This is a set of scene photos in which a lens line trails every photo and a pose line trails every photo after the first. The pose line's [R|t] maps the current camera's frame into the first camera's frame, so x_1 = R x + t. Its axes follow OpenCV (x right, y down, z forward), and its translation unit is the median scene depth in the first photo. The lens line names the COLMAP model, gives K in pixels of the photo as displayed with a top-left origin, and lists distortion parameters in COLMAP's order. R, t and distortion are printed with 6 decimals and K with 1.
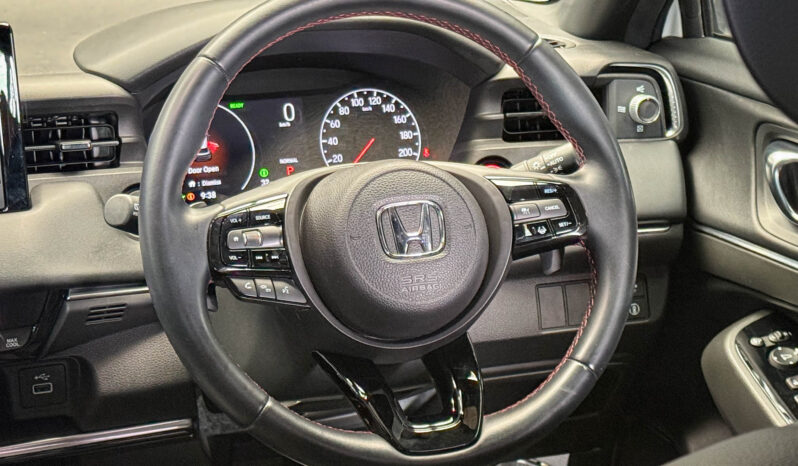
lens RADIAL K [[1724.6, 0, 399.0], [0, 1724.6, 233.0], [0, 0, 1]] dist [-0.000057, 0.126509]
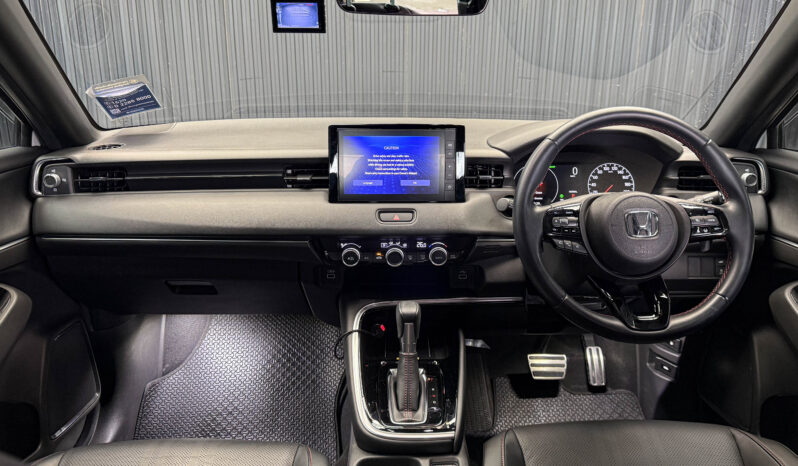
lens RADIAL K [[536.3, 0, 399.0], [0, 536.3, 233.0], [0, 0, 1]] dist [0.058799, -0.000439]
pose [[0.951197, 0.092612, -0.294359, -0.068930], [-0.088011, 0.995701, 0.028868, 0.013838], [0.295768, -0.001553, 0.955259, 0.233249]]
